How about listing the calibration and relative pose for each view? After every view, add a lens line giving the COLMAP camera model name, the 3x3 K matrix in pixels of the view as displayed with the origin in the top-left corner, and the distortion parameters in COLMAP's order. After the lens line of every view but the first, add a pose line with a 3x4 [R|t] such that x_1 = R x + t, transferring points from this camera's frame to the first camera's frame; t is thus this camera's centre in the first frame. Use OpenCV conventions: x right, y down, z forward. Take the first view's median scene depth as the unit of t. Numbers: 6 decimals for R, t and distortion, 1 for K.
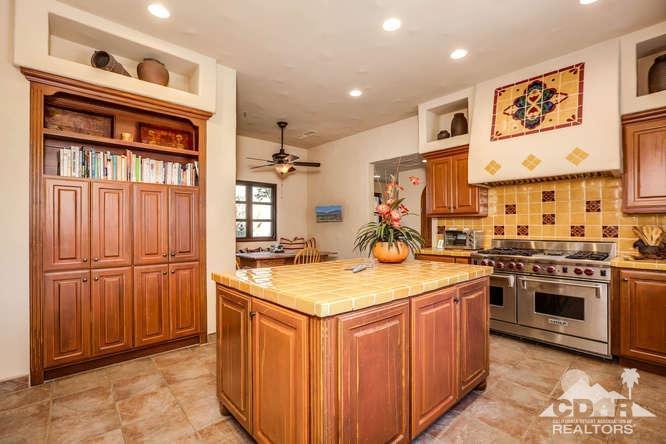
lens RADIAL K [[295.8, 0, 333.3], [0, 295.8, 225.9], [0, 0, 1]] dist [-0.002495, -0.000173]
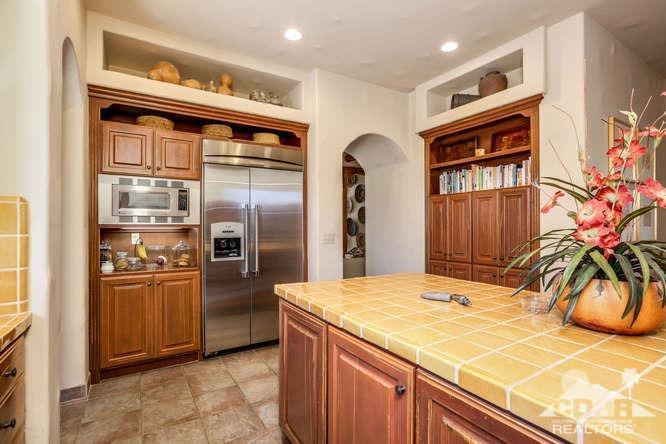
lens RADIAL K [[323.3, 0, 331.8], [0, 323.3, 222.6], [0, 0, 1]] dist [-0.001331, -0.000098]
pose [[-0.174524, -0.007585, -0.984624, 0.657361], [-0.007344, 0.999953, -0.006402, -0.014555], [0.984625, 0.006114, -0.174572, 0.672811]]
